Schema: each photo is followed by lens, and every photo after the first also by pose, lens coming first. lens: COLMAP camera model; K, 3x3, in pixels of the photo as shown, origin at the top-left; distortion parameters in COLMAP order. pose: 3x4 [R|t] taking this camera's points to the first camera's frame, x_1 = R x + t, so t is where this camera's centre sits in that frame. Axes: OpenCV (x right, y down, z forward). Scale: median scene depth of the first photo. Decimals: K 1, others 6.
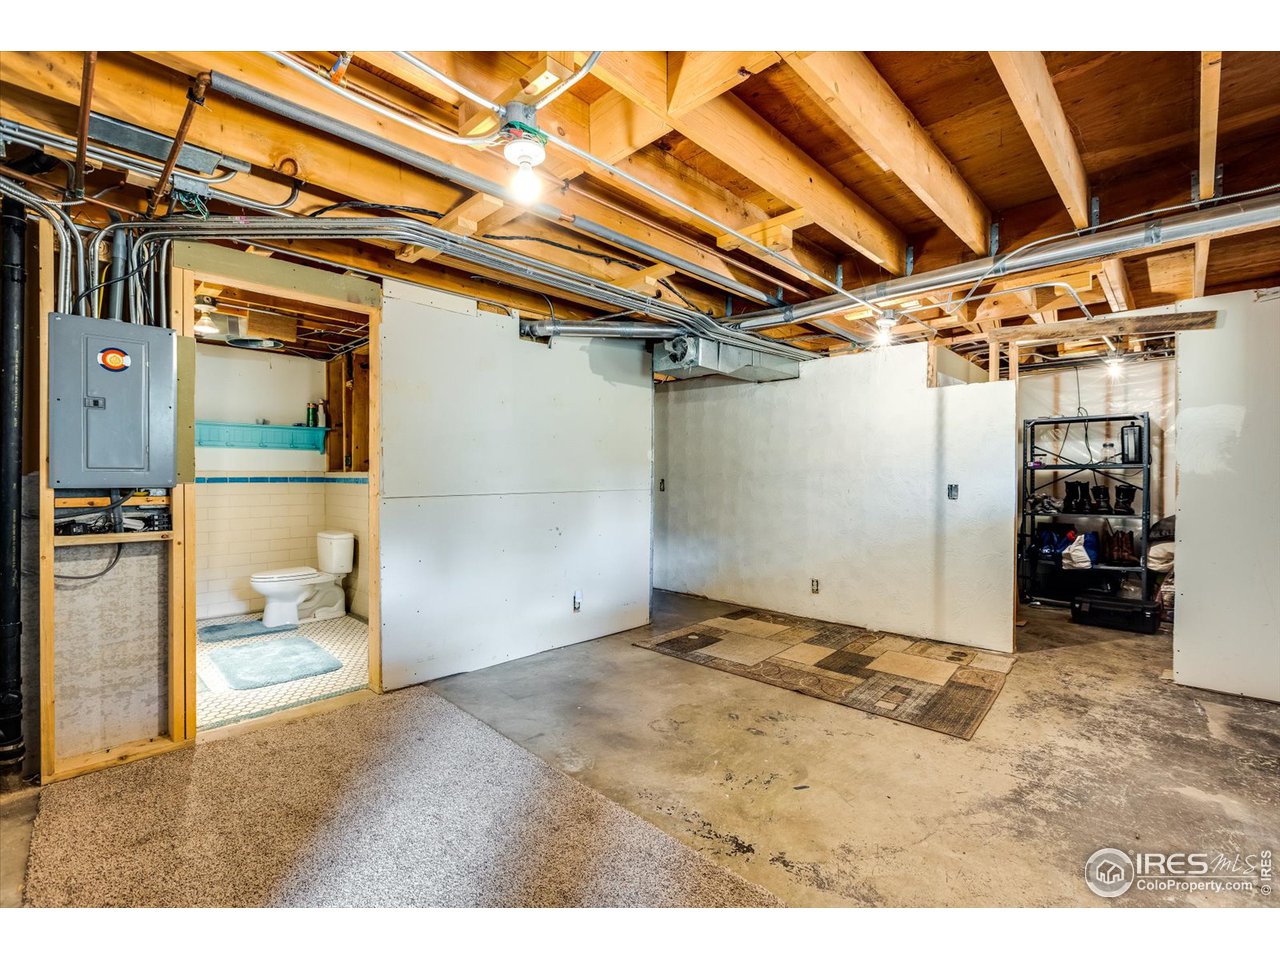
lens RADIAL K [[574.4, 0, 639.0], [0, 574.4, 484.3], [0, 0, 1]] dist [-0.000421, -0.000021]
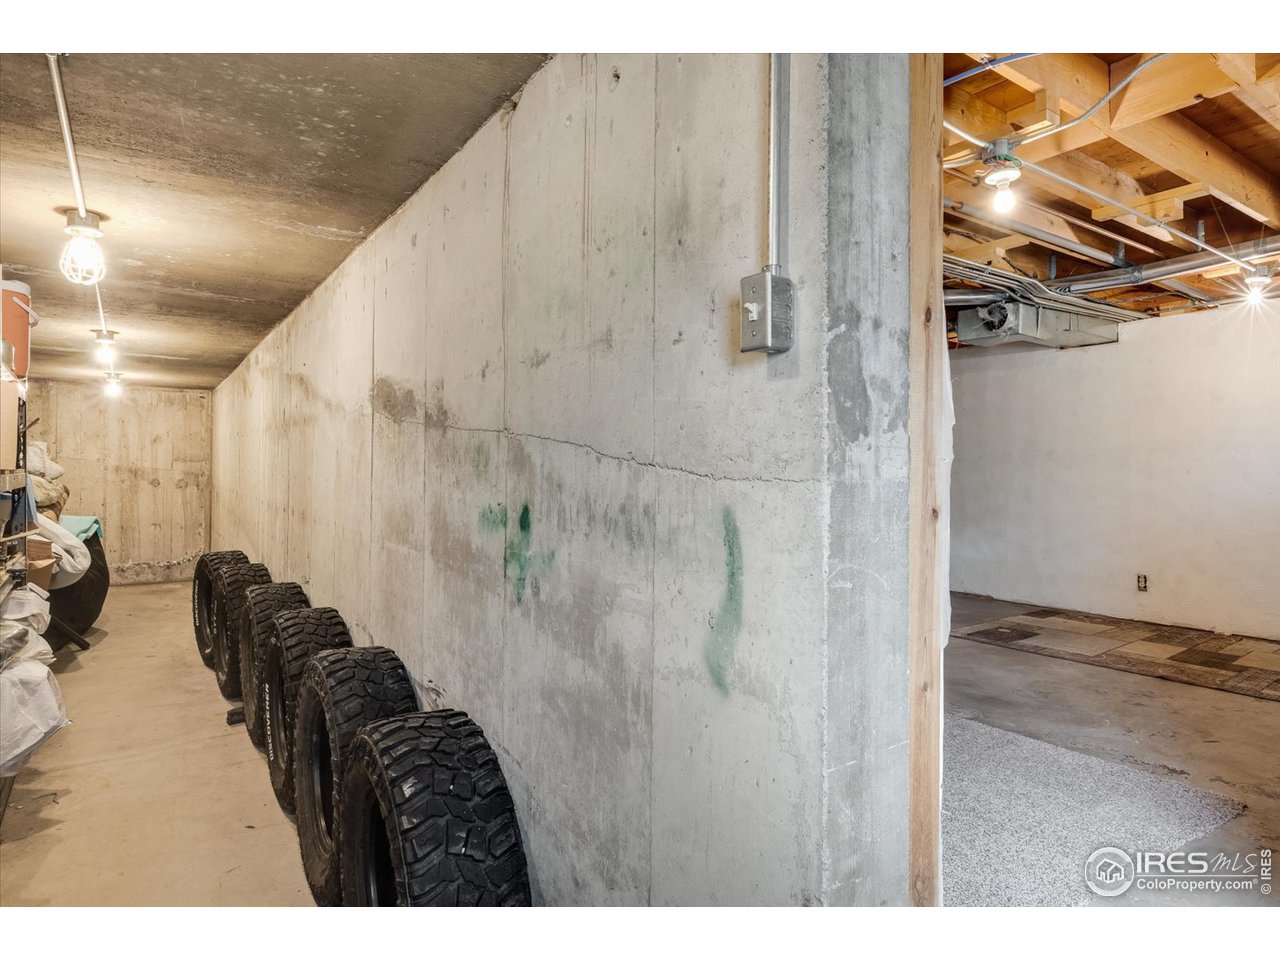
lens RADIAL K [[740.6, 0, 640.2], [0, 740.6, 468.7], [0, 0, 1]] dist [-0.006853, -0.001139]
pose [[0.980349, 0.001054, -0.197266, -0.281723], [-0.004654, 0.999831, -0.017788, 0.039640], [0.197214, 0.018357, 0.980189, -0.309987]]
